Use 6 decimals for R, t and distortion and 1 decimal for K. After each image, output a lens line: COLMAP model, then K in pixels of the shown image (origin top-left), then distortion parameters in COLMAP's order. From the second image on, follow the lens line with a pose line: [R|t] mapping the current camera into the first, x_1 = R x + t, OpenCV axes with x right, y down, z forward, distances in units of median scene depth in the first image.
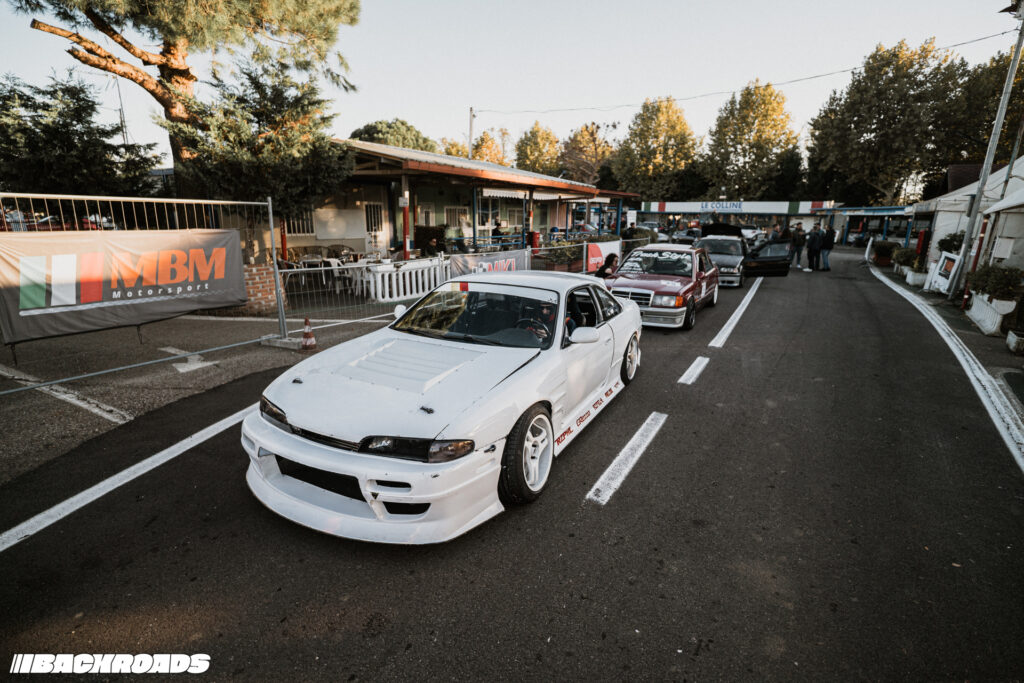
lens RADIAL K [[500.8, 0, 512.4], [0, 500.8, 354.0], [0, 0, 1]] dist [-0.002976, 0.000071]
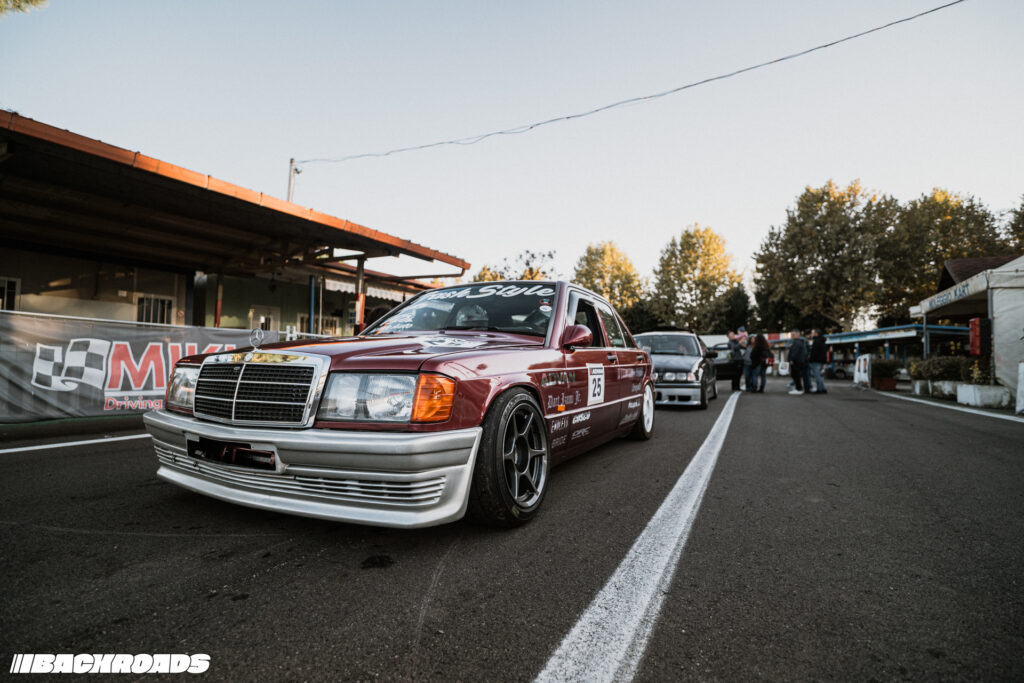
lens RADIAL K [[500.8, 0, 512.4], [0, 500.8, 354.0], [0, 0, 1]] dist [-0.002976, 0.000071]
pose [[0.997981, 0.002402, 0.063468, 0.071147], [0.015894, 0.958044, -0.286179, -0.012397], [-0.061493, 0.286610, 0.956072, 0.158642]]
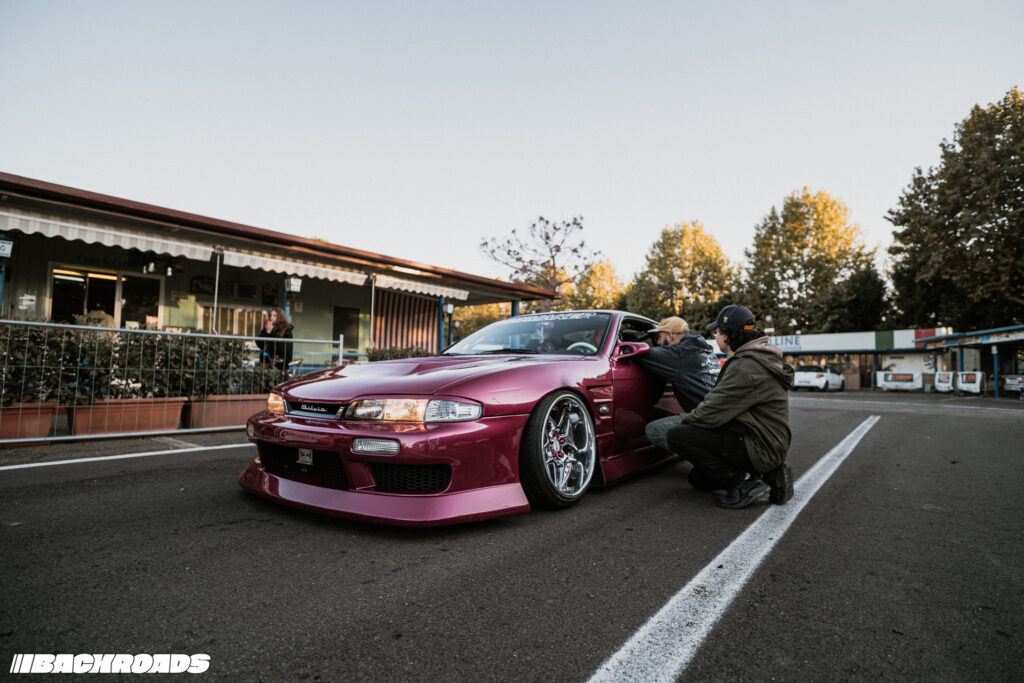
lens RADIAL K [[518.0, 0, 527.8], [0, 518.0, 354.3], [0, 0, 1]] dist [-0.002209, -0.000534]
pose [[0.994449, -0.004902, -0.105103, 0.197058], [-0.027697, 0.951488, -0.306436, -0.069172], [0.101506, 0.307646, 0.946071, 0.367048]]
